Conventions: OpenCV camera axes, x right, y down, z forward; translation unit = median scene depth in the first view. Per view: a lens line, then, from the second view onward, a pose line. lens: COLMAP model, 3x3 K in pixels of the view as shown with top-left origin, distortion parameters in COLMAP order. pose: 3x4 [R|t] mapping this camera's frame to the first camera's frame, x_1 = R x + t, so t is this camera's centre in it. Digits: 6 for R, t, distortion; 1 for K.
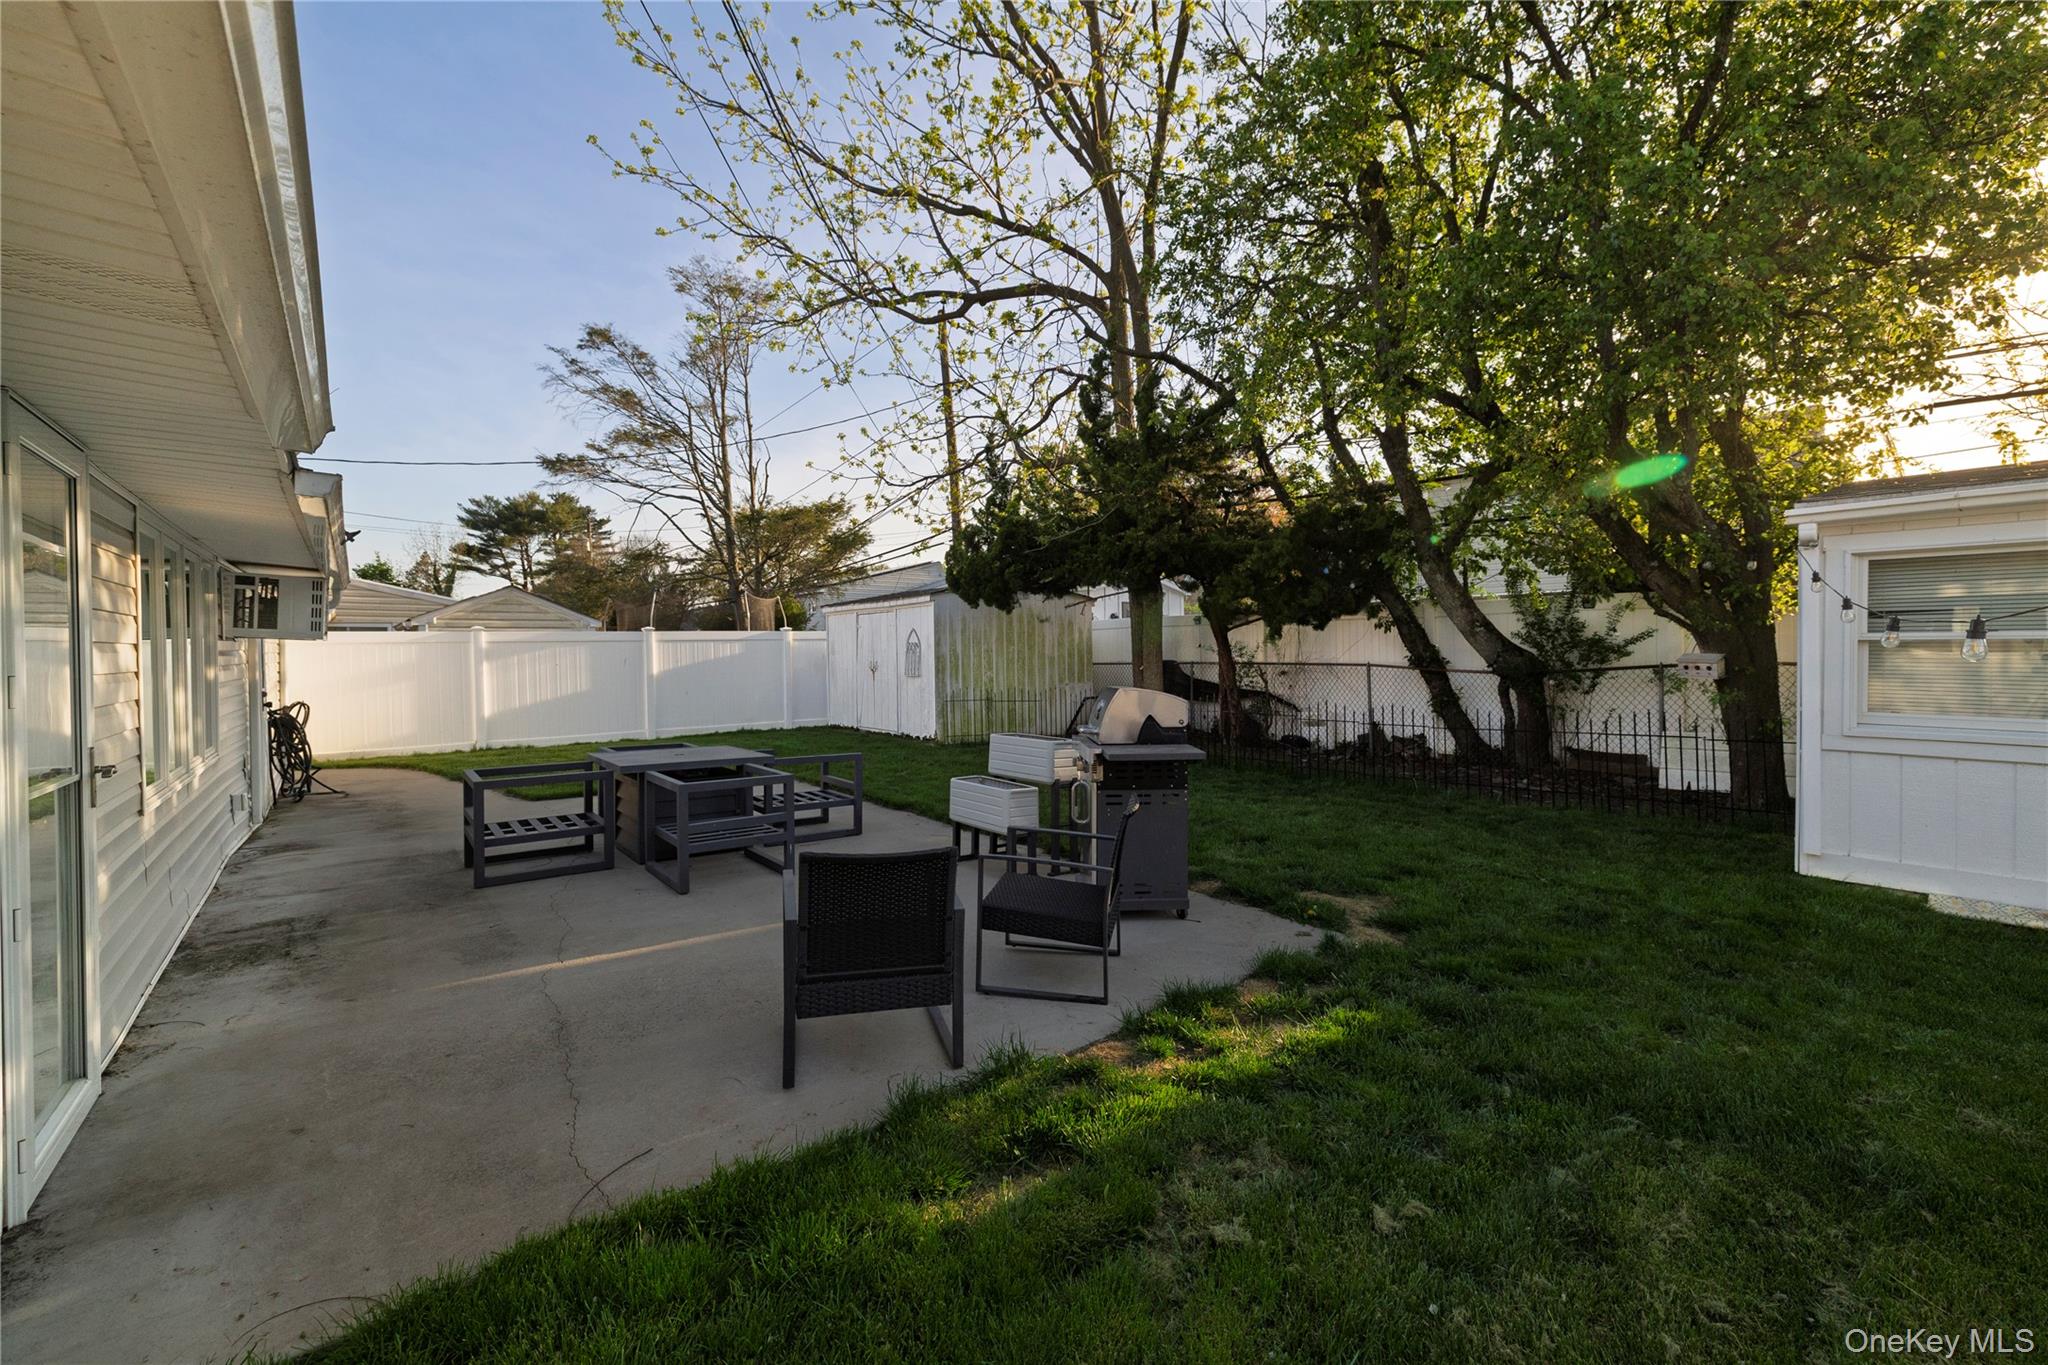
lens RADIAL K [[821.1, 0, 1015.6], [0, 821.1, 662.3], [0, 0, 1]] dist [0.001543, -0.000010]
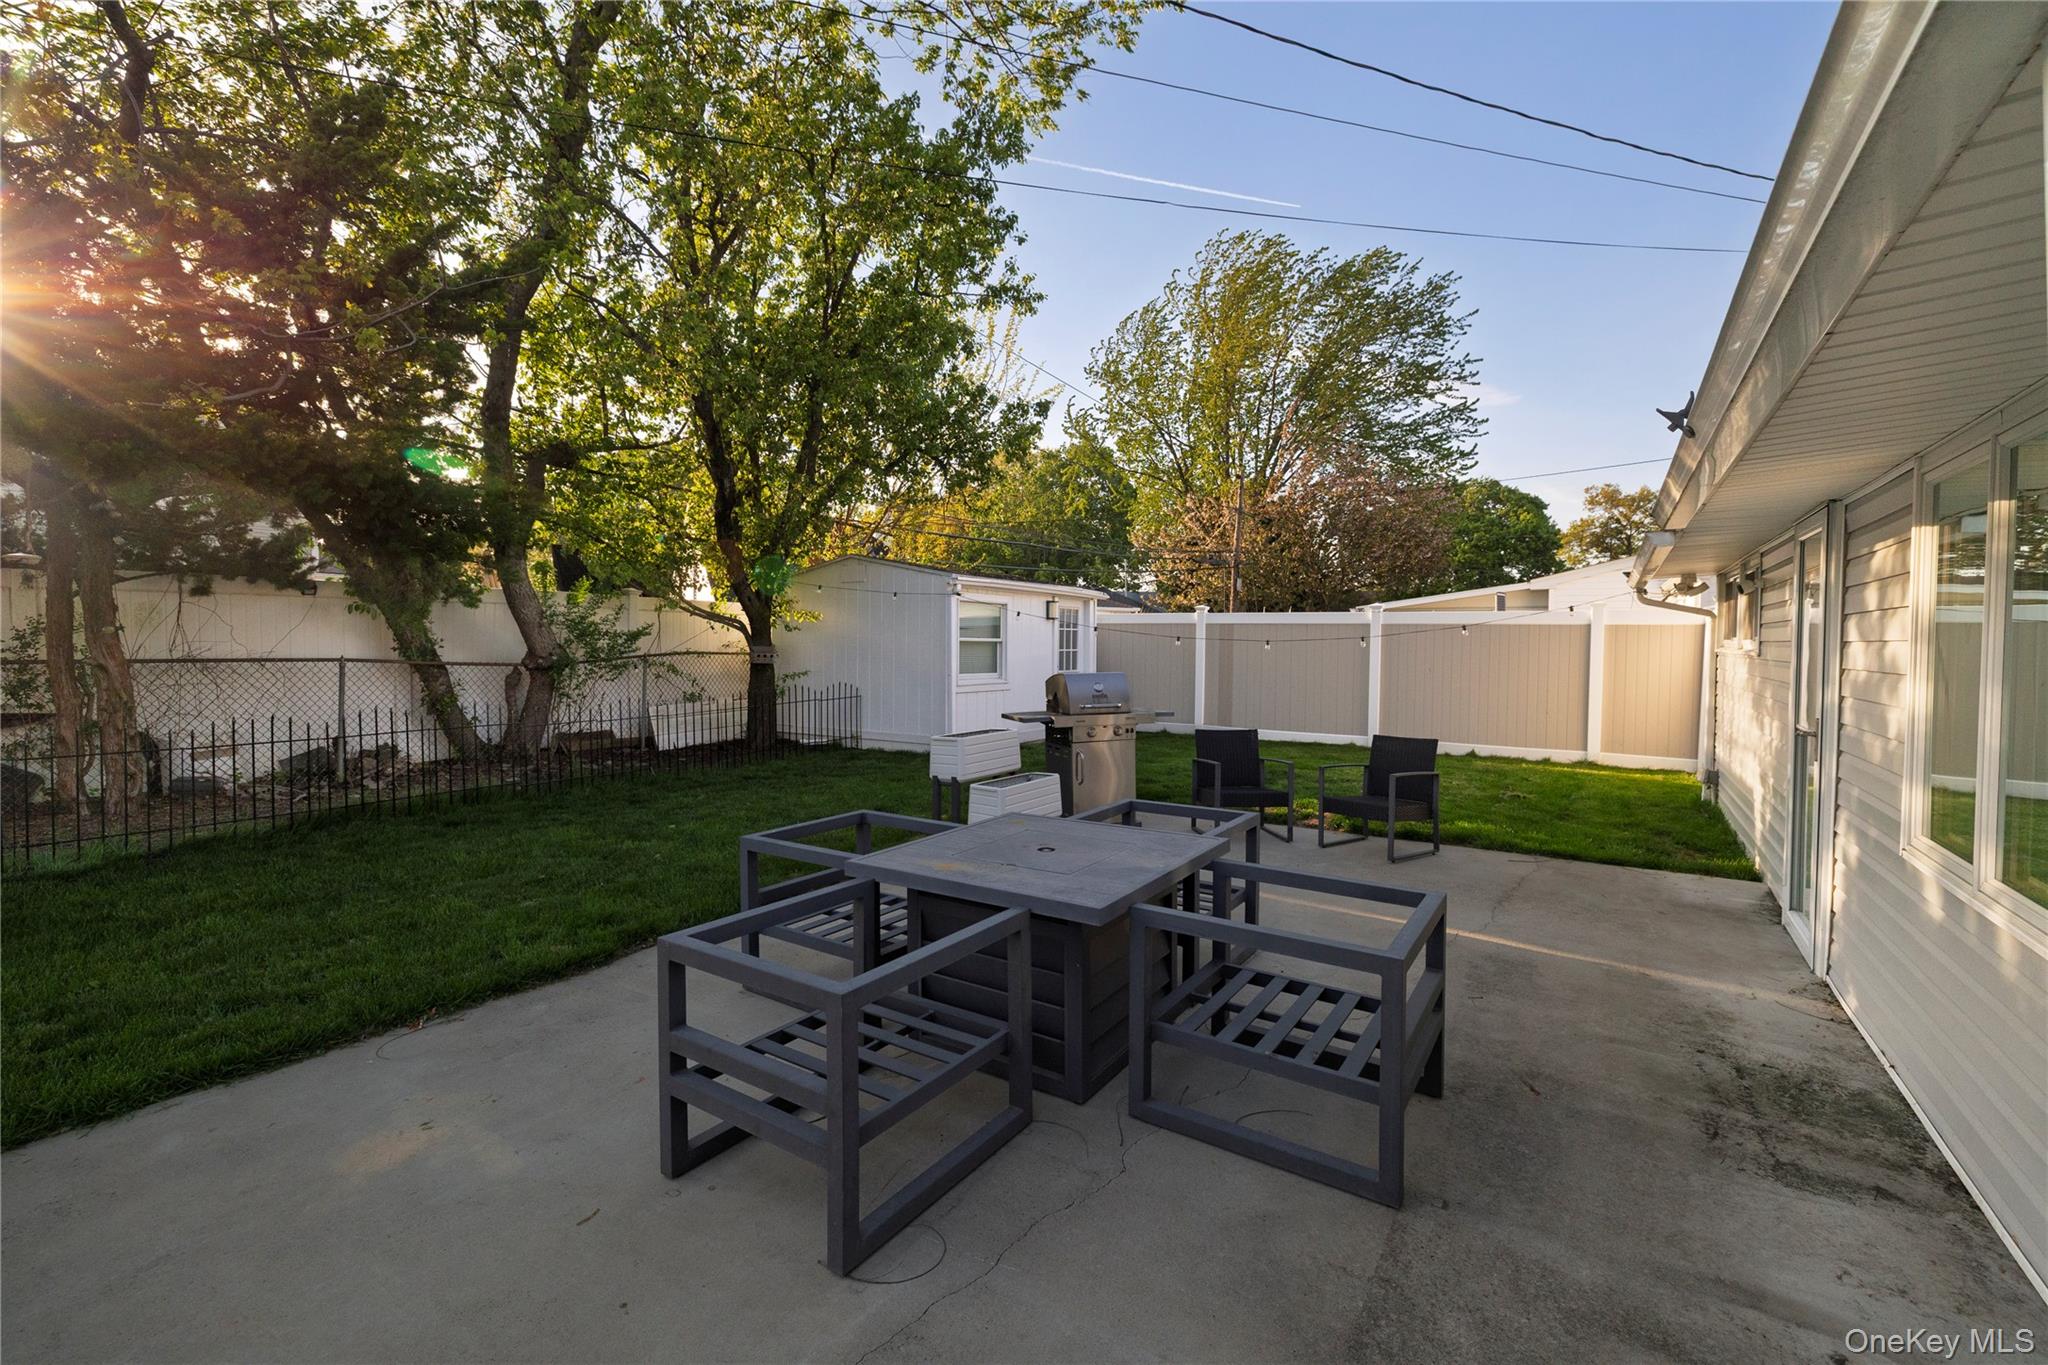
lens RADIAL K [[821.1, 0, 1015.6], [0, 821.1, 662.3], [0, 0, 1]] dist [0.001543, -0.000010]
pose [[-0.270143, -0.018253, 0.962647, -1.566806], [0.003365, 0.999796, 0.019902, -0.028514], [-0.962814, 0.008616, -0.270027, 2.017086]]
